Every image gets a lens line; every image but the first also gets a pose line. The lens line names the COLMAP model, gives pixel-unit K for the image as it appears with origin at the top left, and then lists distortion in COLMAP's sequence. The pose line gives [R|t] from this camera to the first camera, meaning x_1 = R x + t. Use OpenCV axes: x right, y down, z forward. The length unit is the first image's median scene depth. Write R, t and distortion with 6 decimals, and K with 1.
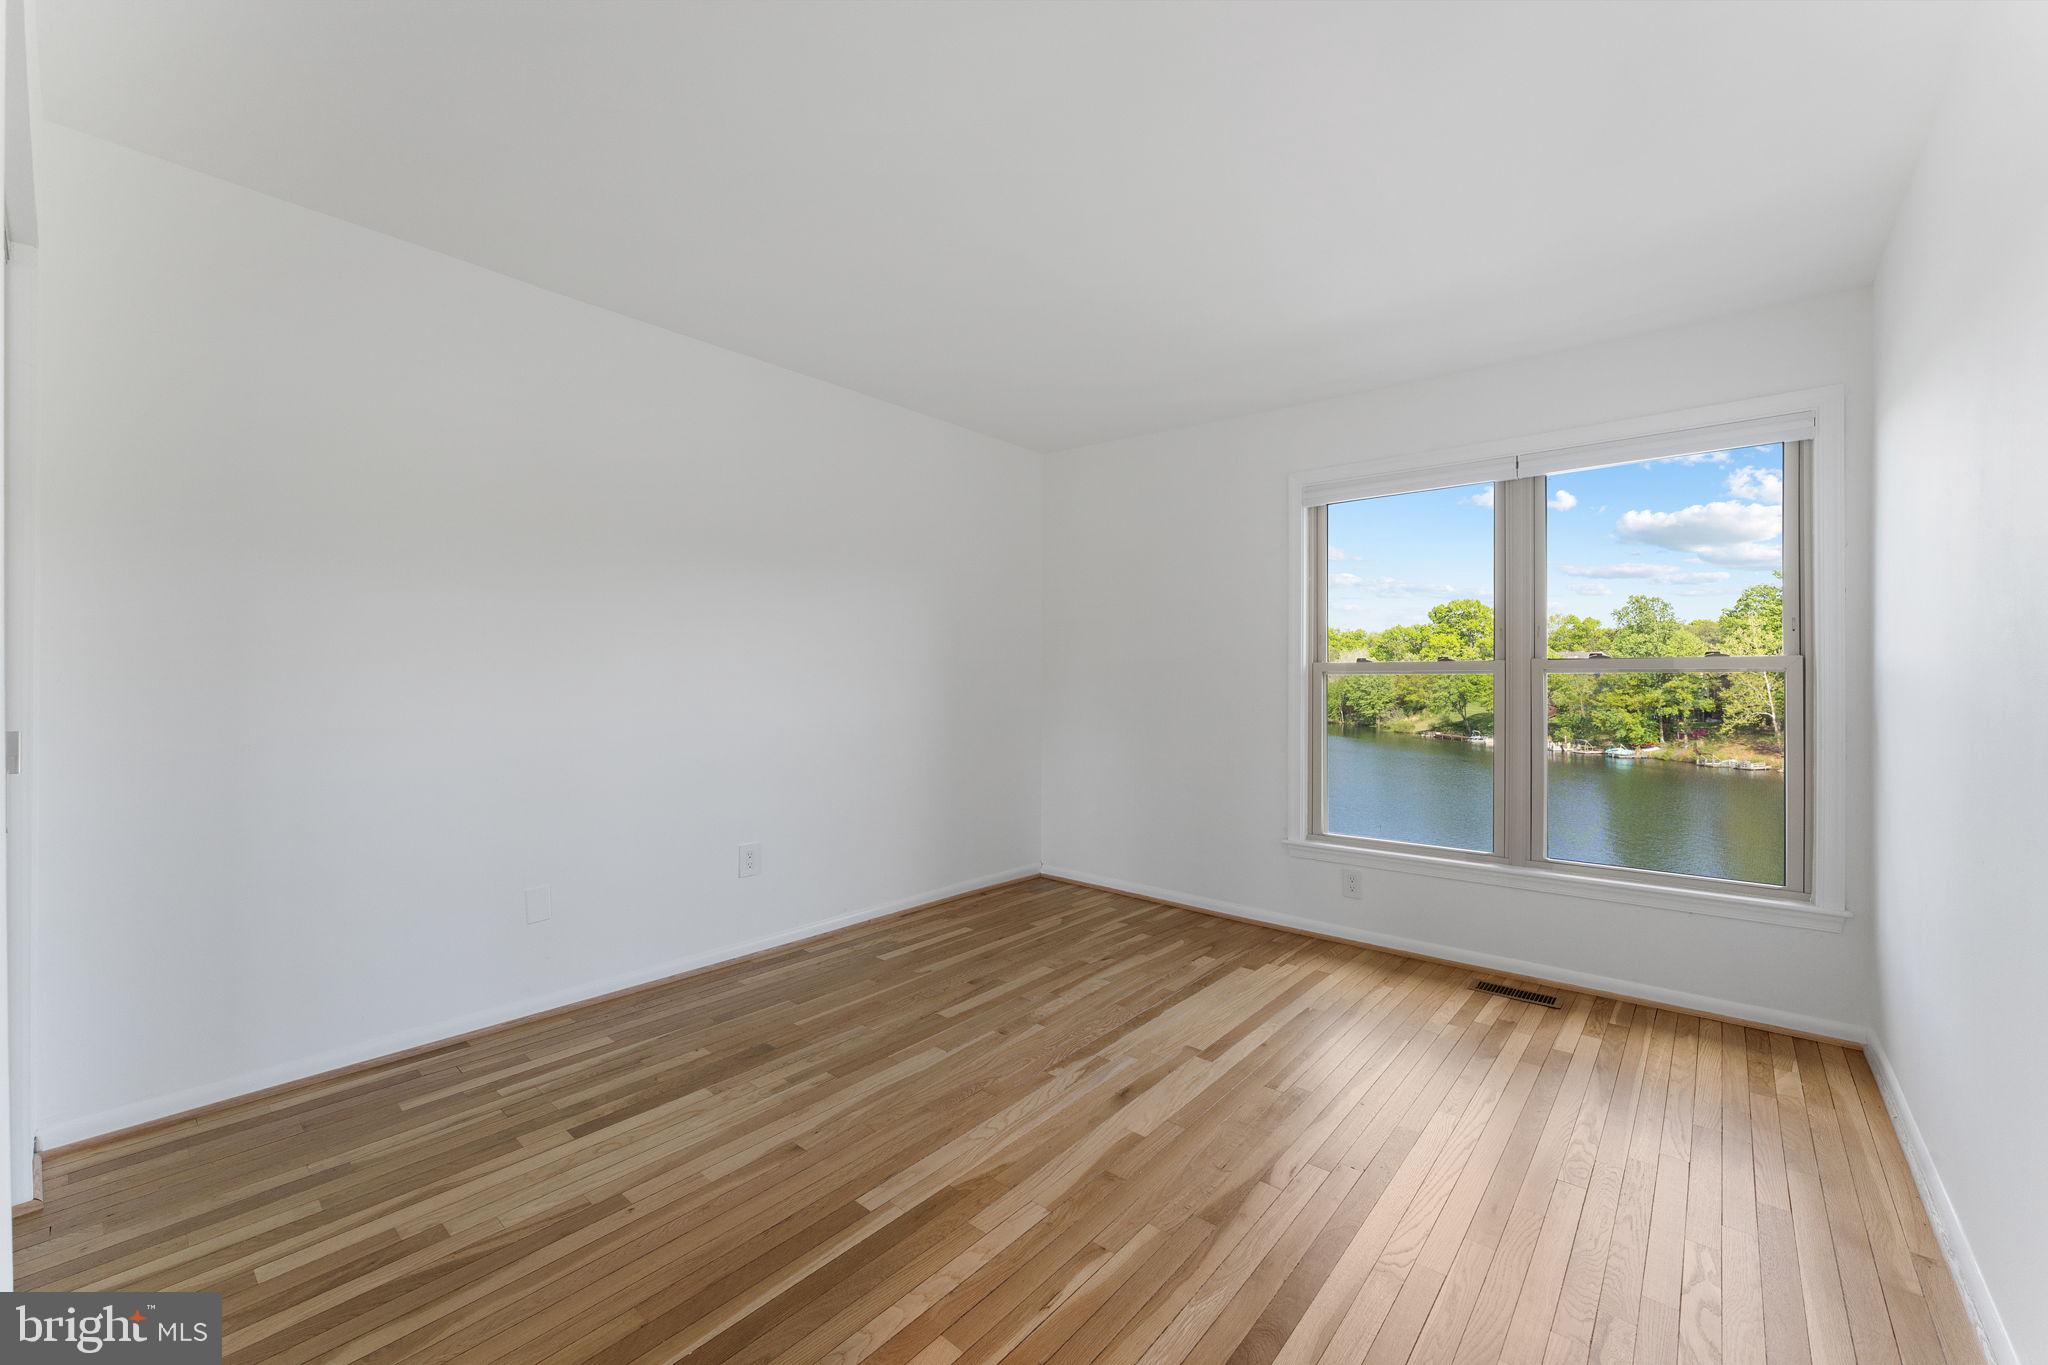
lens RADIAL K [[816.5, 0, 1025.5], [0, 816.5, 679.5], [0, 0, 1]] dist [0.001662, 0.000114]
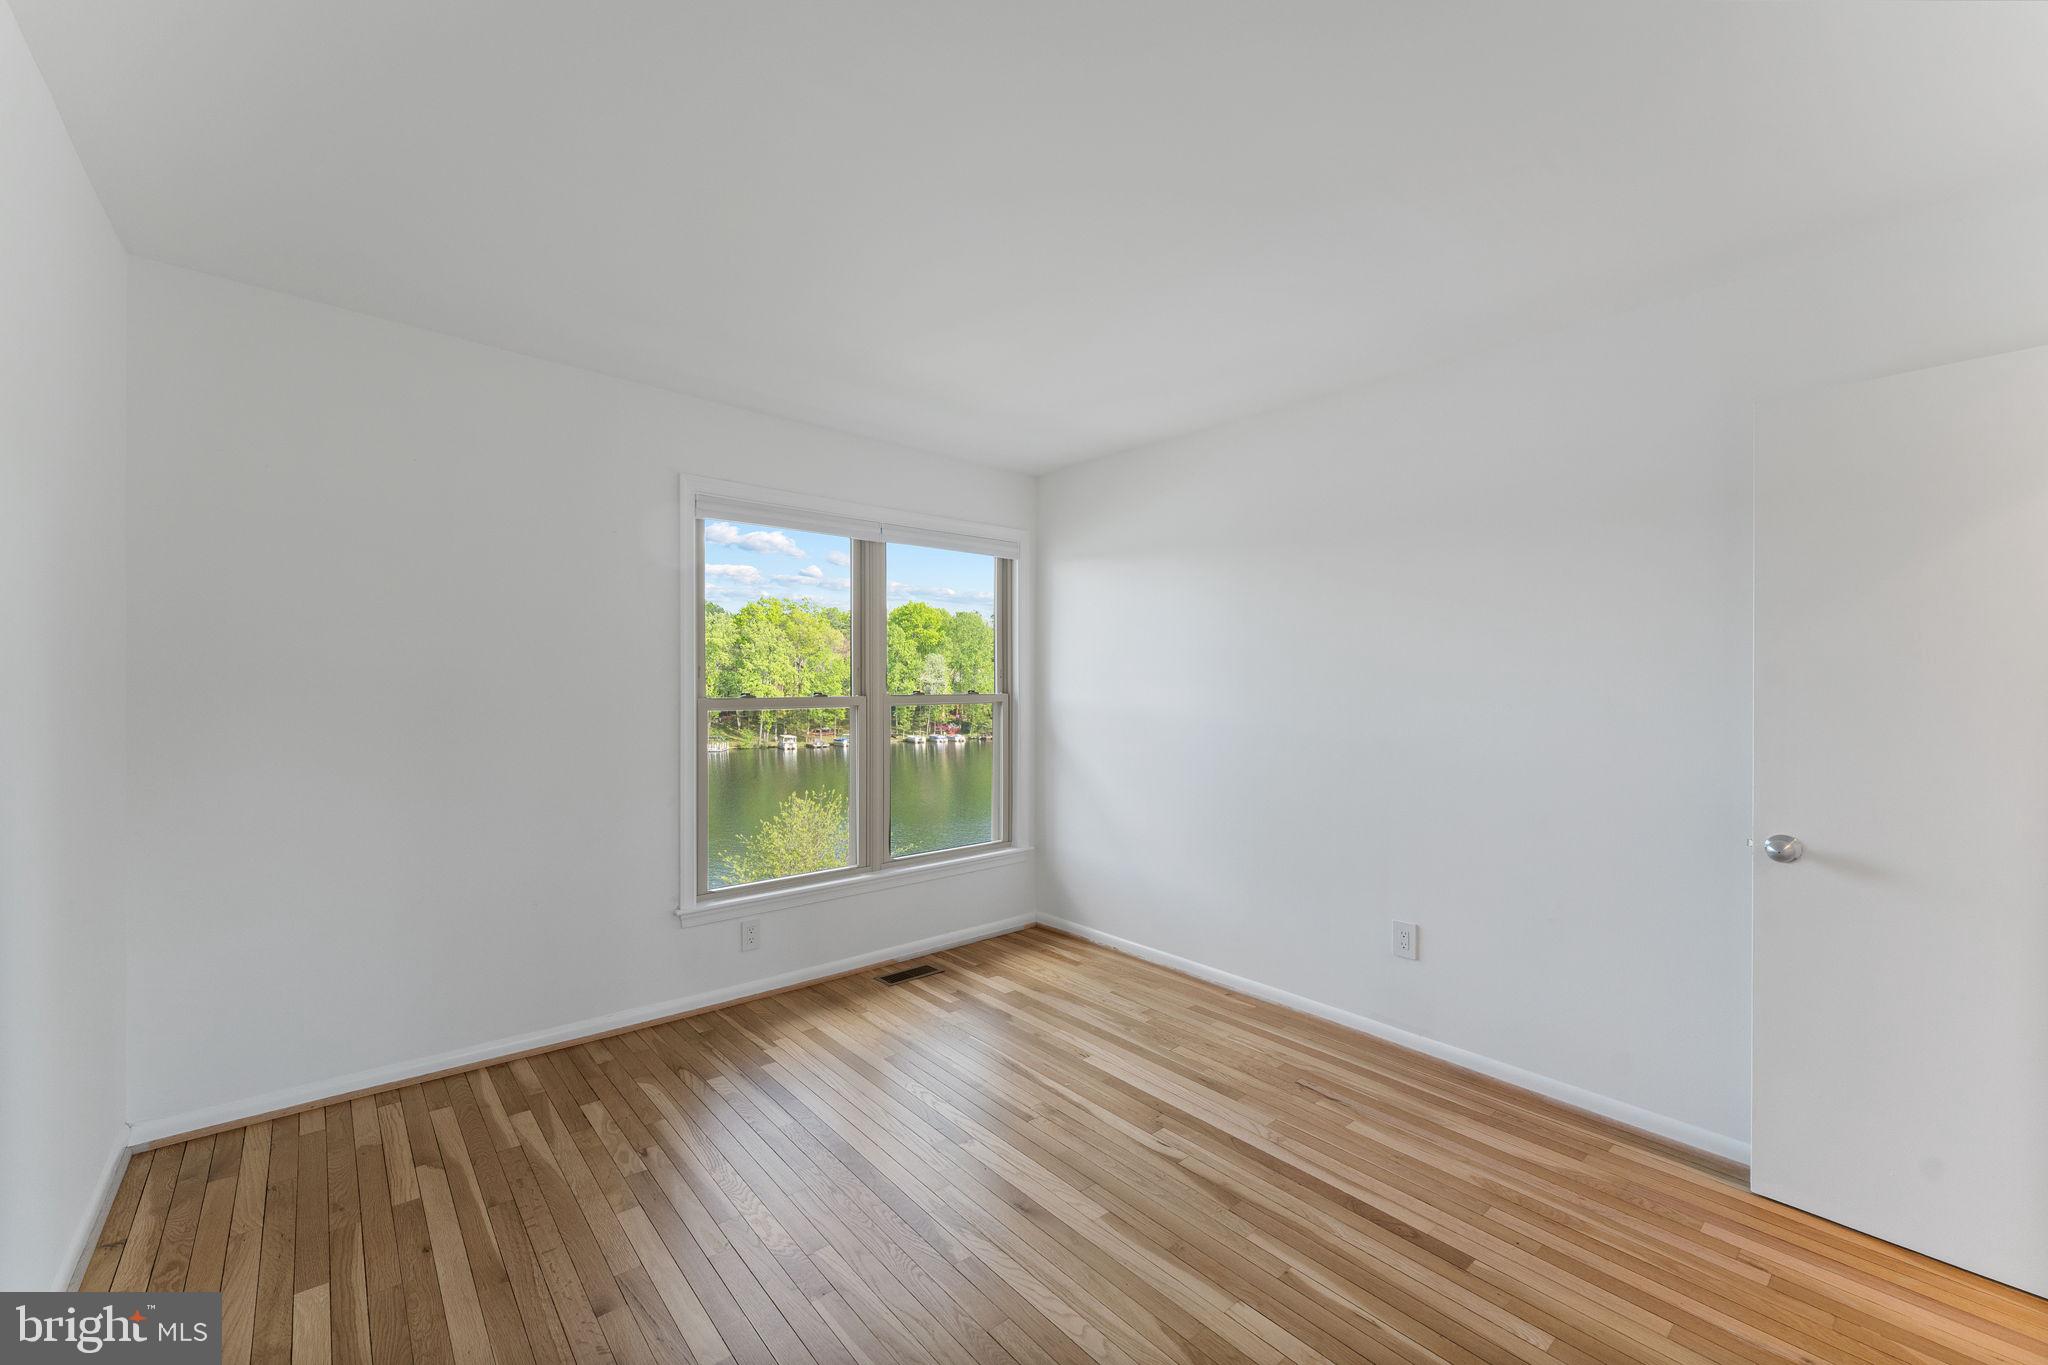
lens RADIAL K [[822.6, 0, 1020.4], [0, 822.6, 692.4], [0, 0, 1]] dist [0.000979, 0.000129]
pose [[0.154832, -0.013155, 0.987853, -0.513504], [-0.001040, 0.999909, 0.013479, -0.043985], [-0.987940, -0.003114, 0.154804, 0.590575]]
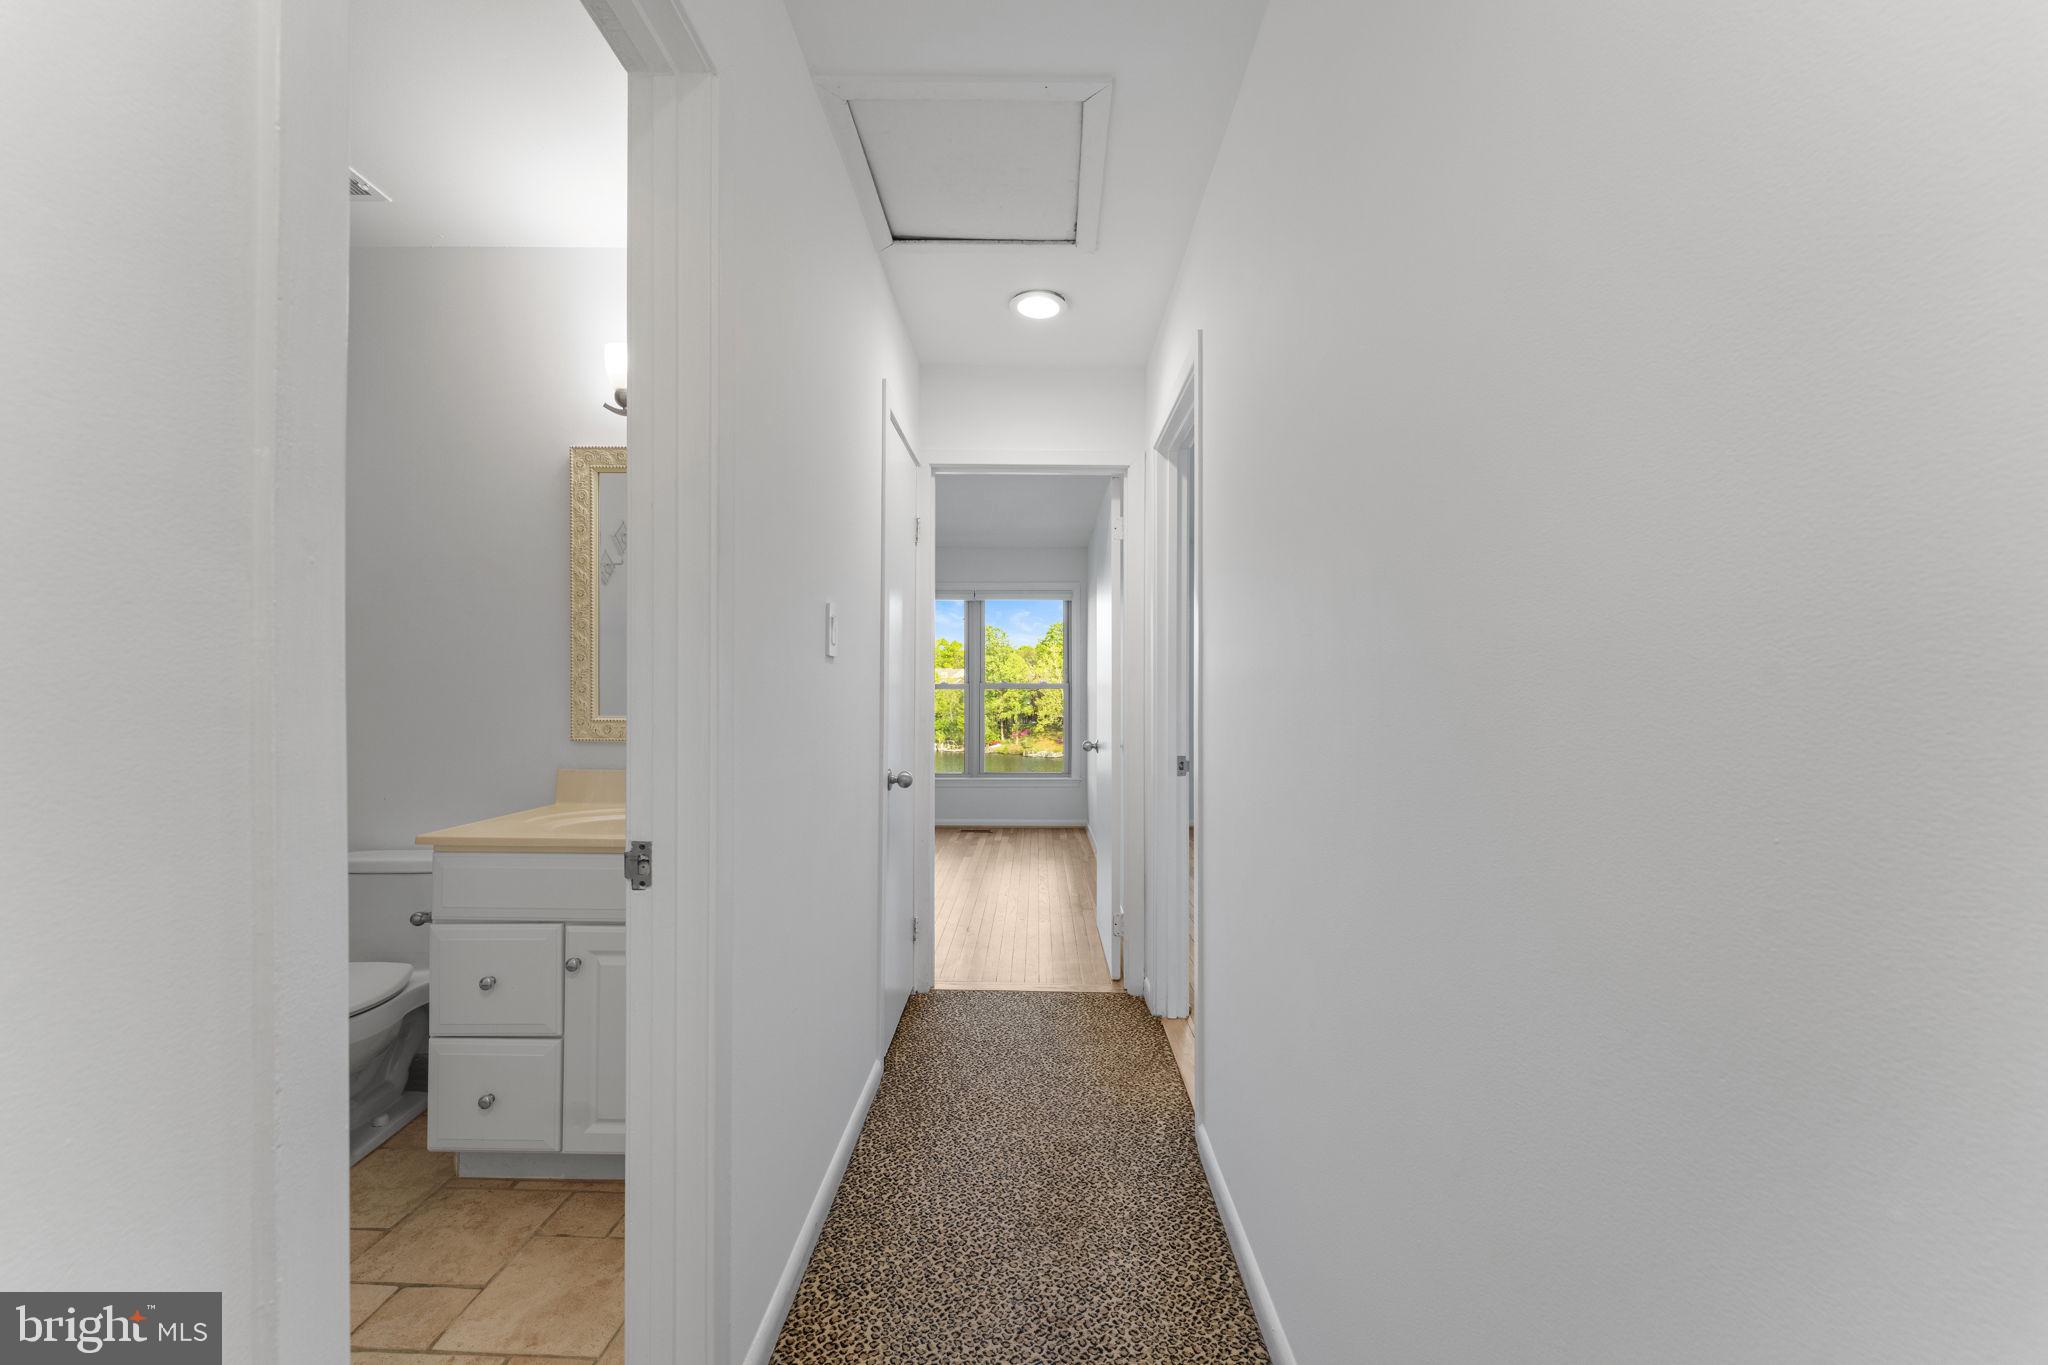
lens RADIAL K [[816.5, 0, 1025.5], [0, 816.5, 679.5], [0, 0, 1]] dist [0.001662, 0.000114]
pose [[0.770226, 0.008203, 0.637718, -0.667352], [0.001055, 0.999900, -0.014135, -0.002288], [-0.637770, 0.011560, 0.770140, -0.751357]]
